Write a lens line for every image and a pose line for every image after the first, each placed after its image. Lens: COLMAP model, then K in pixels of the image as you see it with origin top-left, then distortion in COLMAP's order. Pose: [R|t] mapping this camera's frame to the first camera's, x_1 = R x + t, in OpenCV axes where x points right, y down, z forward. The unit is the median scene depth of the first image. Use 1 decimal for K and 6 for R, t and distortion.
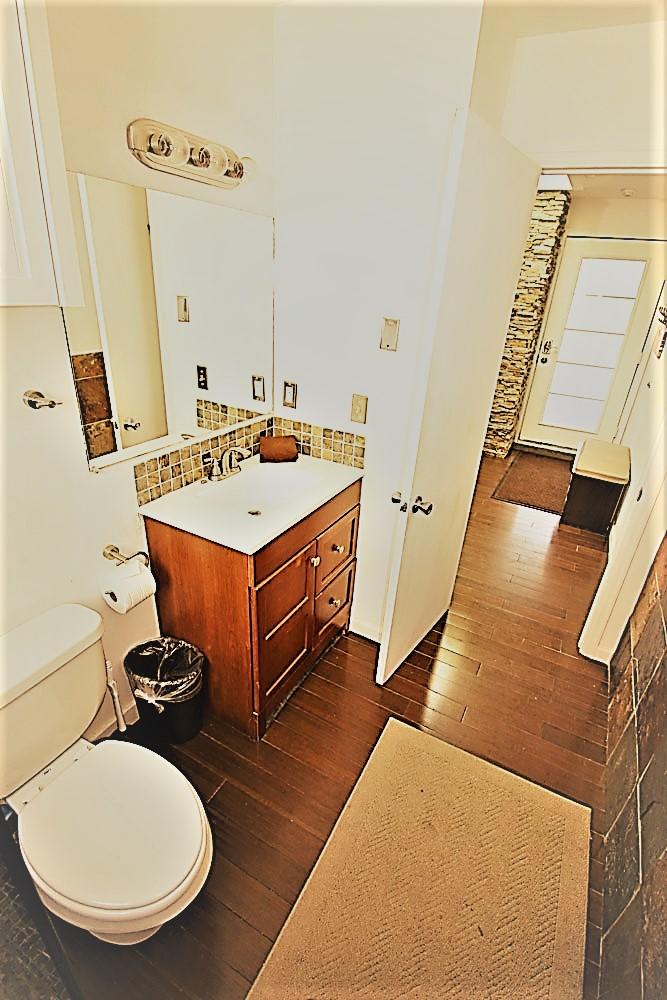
lens RADIAL K [[460.3, 0, 335.3], [0, 460.3, 502.2], [0, 0, 1]] dist [-0.000177, -0.000023]
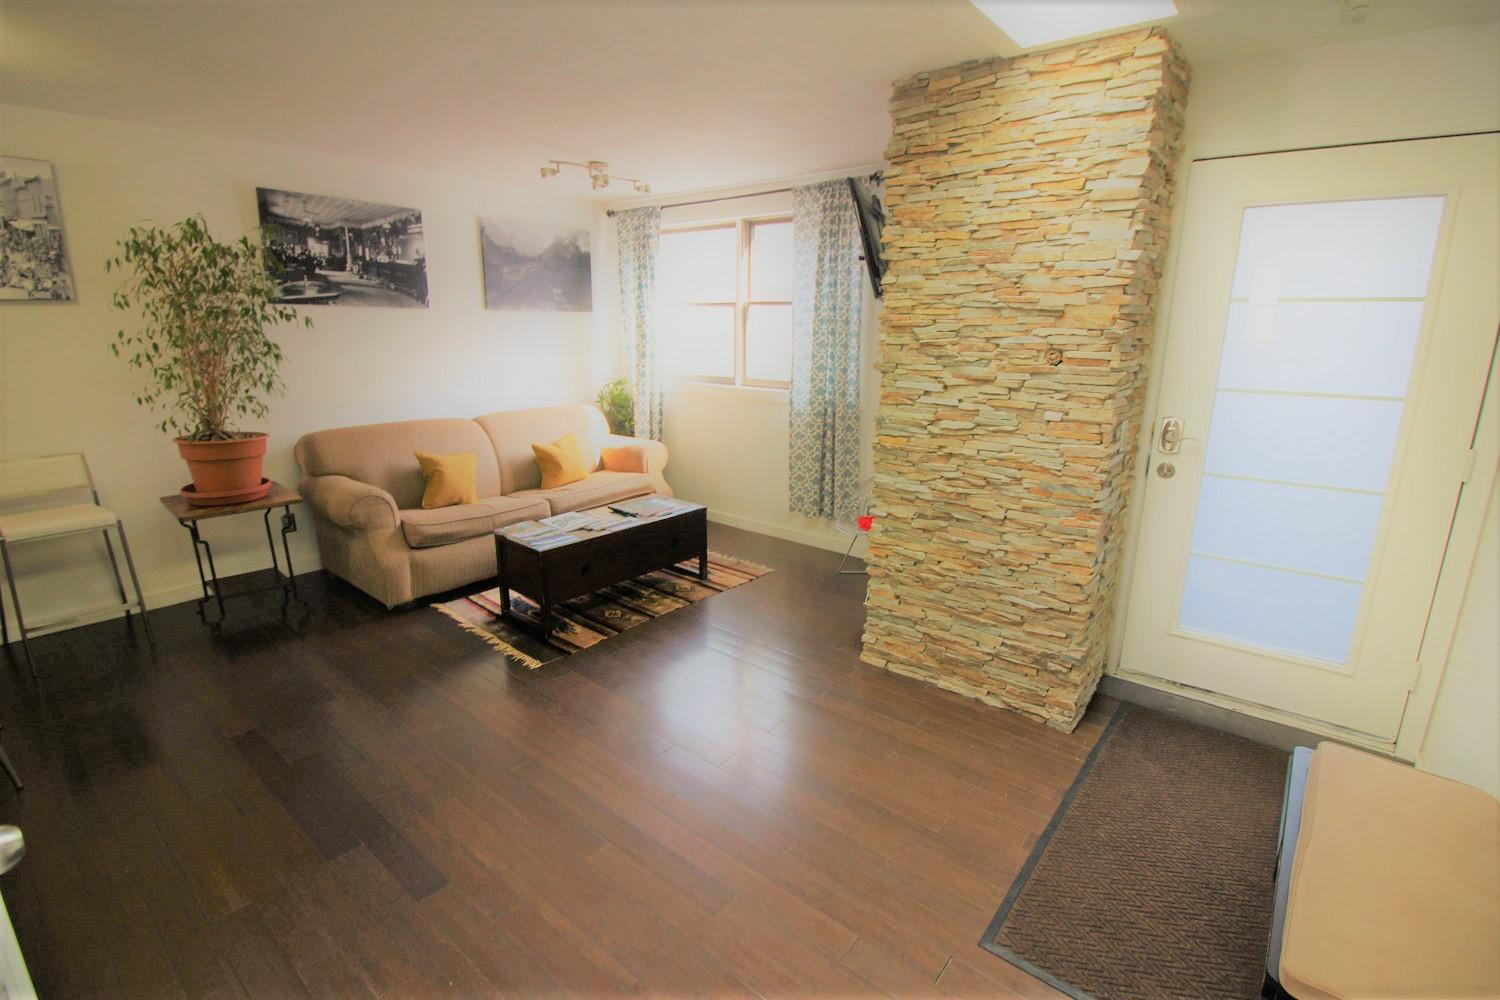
lens RADIAL K [[690.4, 0, 752.7], [0, 690.4, 500.3], [0, 0, 1]] dist [-0.000177, -0.000023]
pose [[0.979759, -0.010837, -0.199885, 0.251431], [-0.028383, 0.980925, -0.192301, -0.177007], [0.198156, 0.194082, 0.960763, 0.426409]]
